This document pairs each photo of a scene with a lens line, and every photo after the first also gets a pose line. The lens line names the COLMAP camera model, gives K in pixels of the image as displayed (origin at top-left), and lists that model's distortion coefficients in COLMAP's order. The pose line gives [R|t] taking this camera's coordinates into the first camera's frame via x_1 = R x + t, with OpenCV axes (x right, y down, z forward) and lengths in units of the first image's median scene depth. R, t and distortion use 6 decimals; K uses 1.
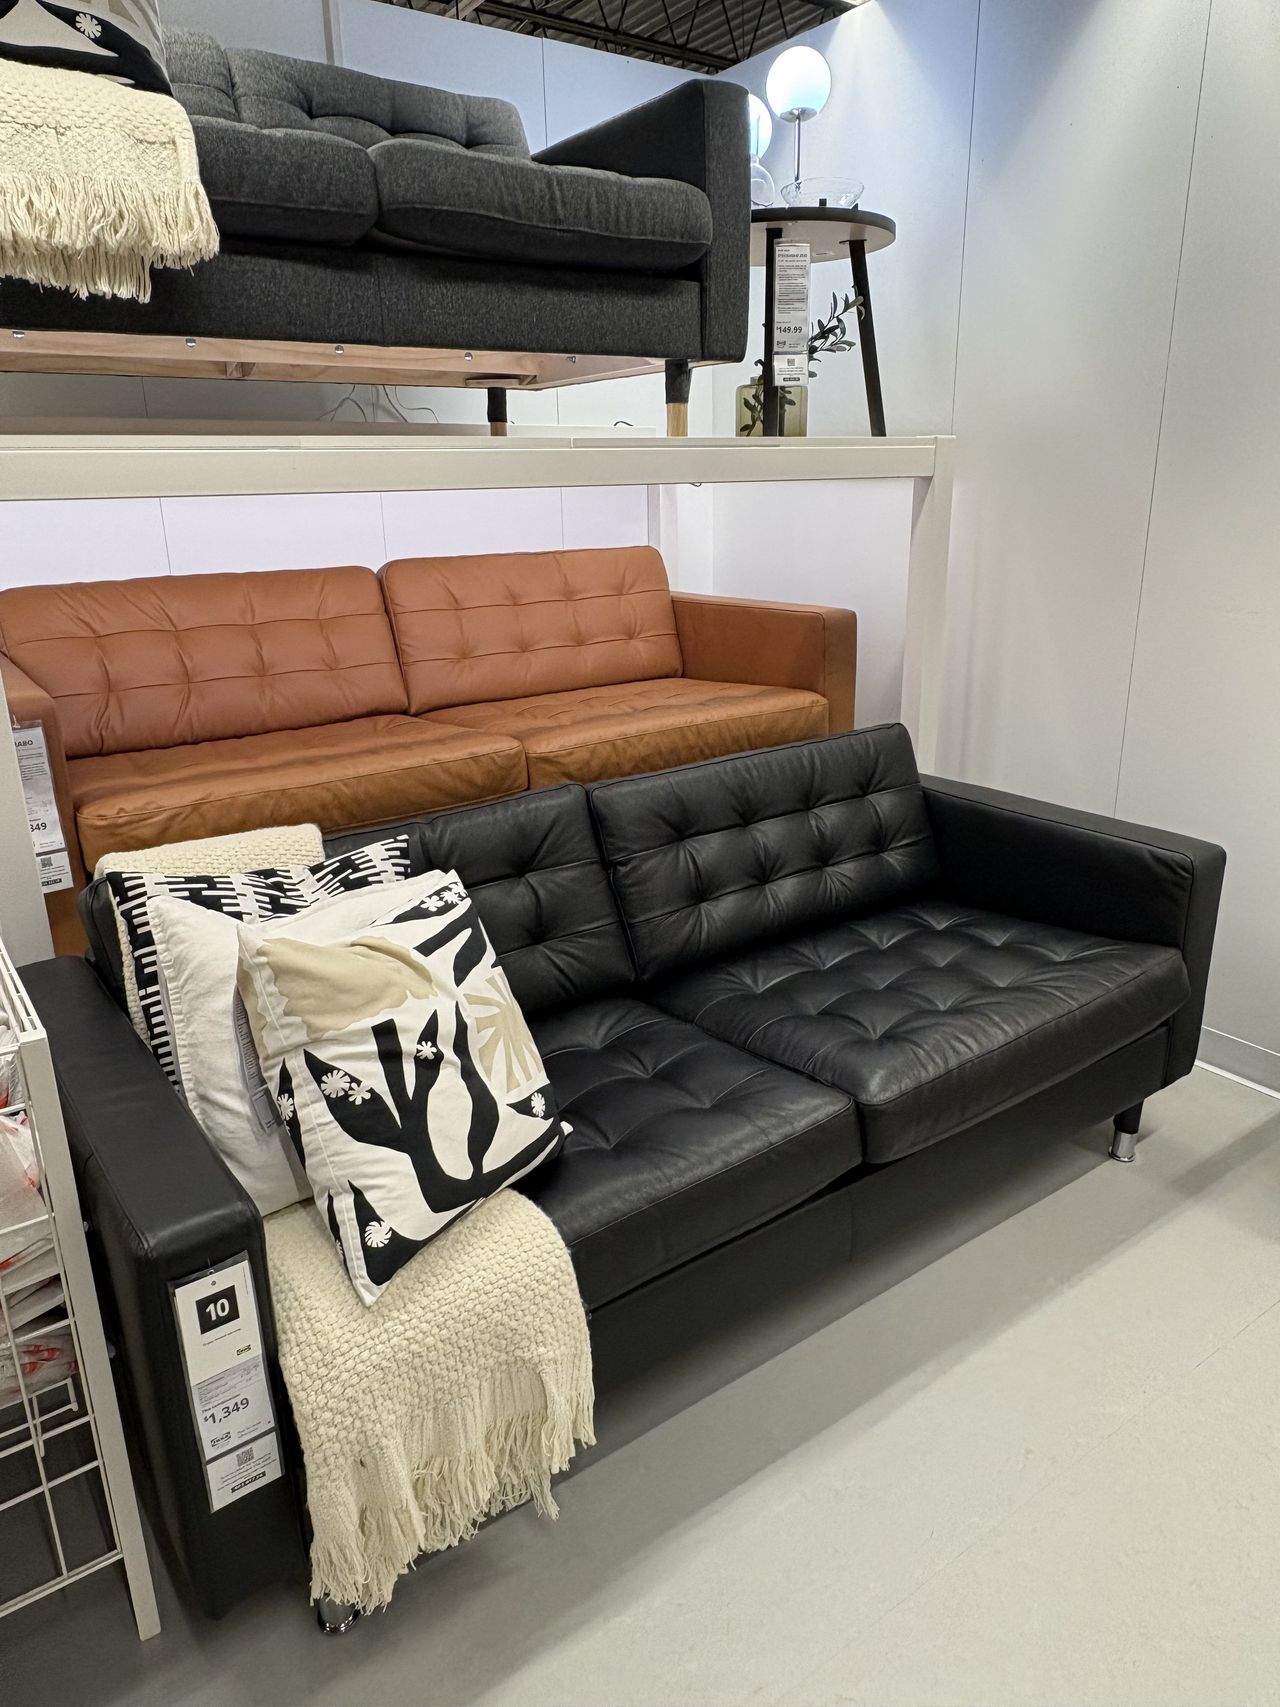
lens RADIAL K [[1141.7, 0, 640.0], [0, 1141.7, 853.5], [0, 0, 1]] dist [-0.003328, 0.005045]
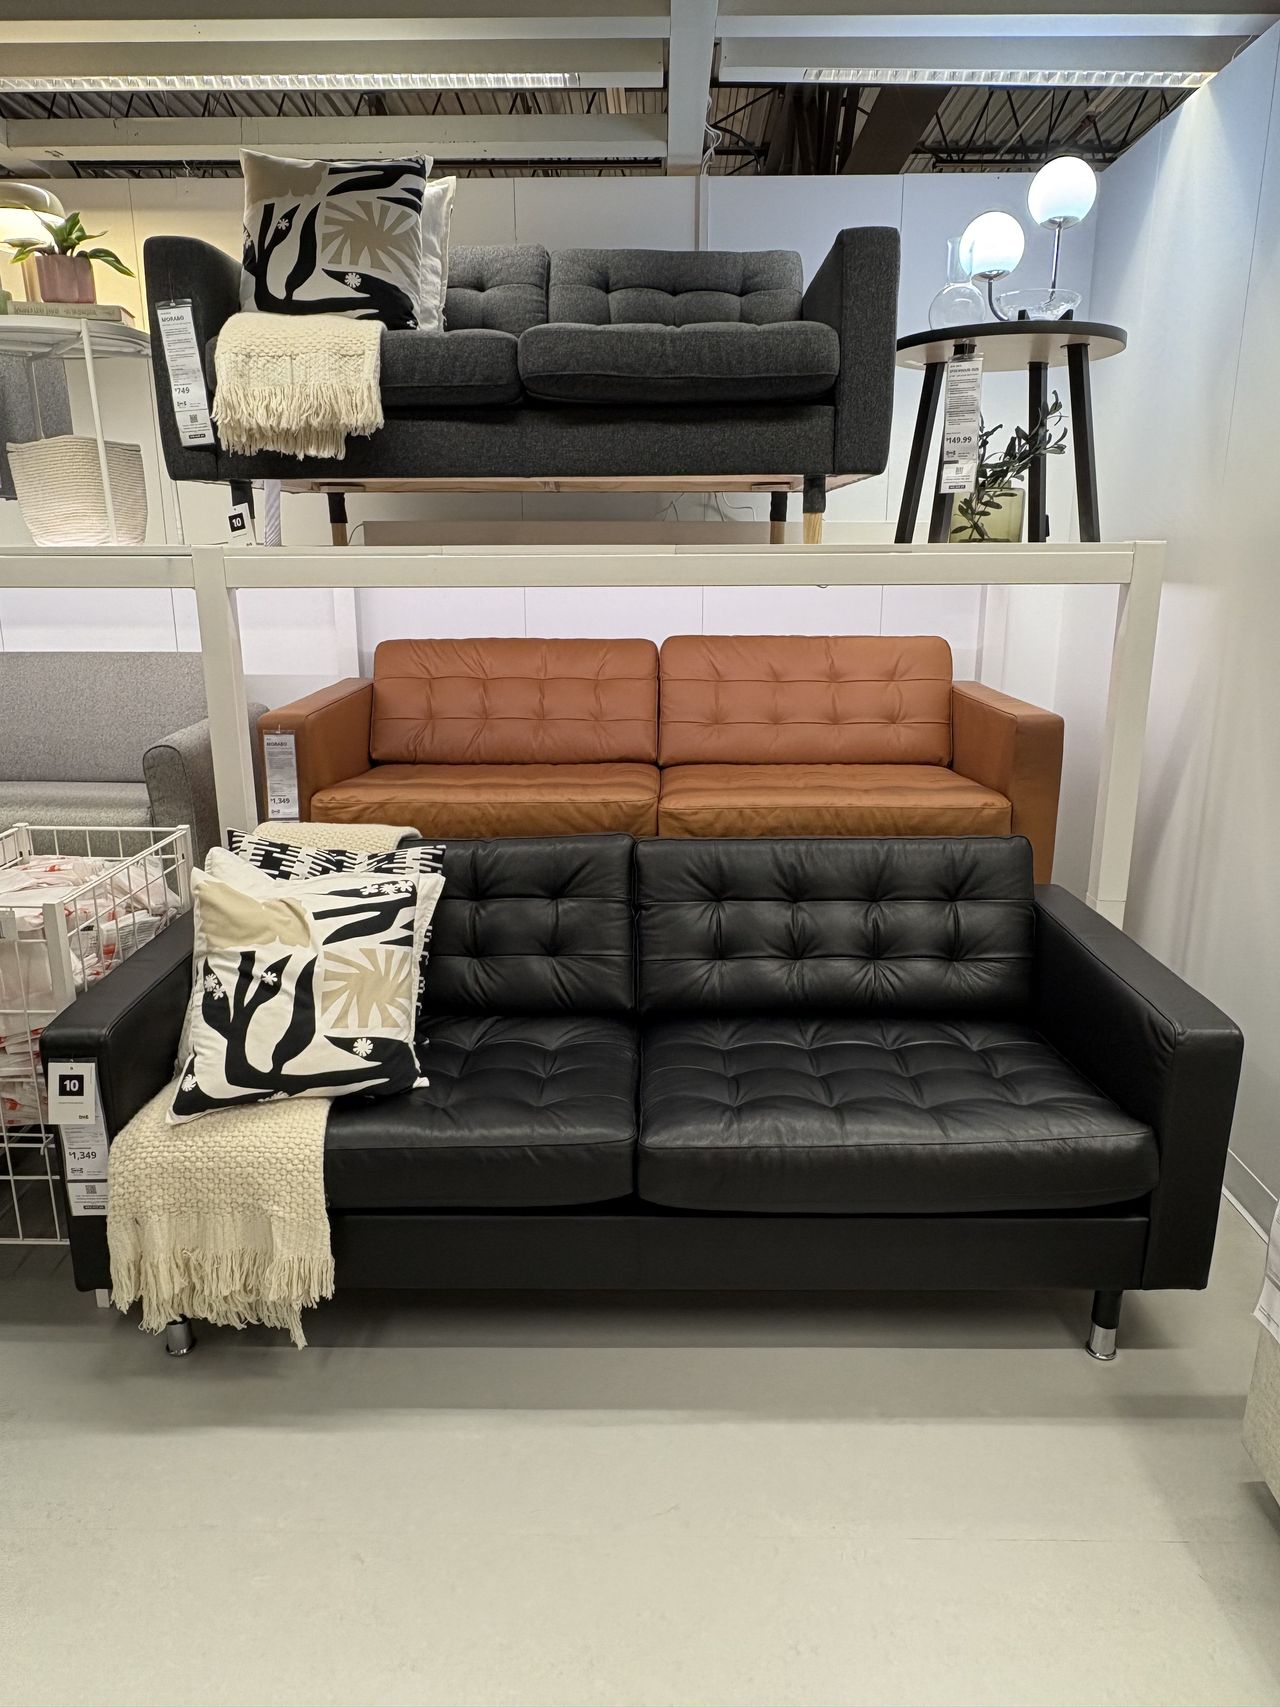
lens RADIAL K [[1141.7, 0, 640.0], [0, 1141.7, 853.5], [0, 0, 1]] dist [-0.003328, 0.005045]
pose [[0.804891, 0.168935, -0.568869, 0.646687], [-0.196837, 0.980355, 0.012630, -0.060645], [0.559827, 0.101809, 0.822331, 0.040133]]
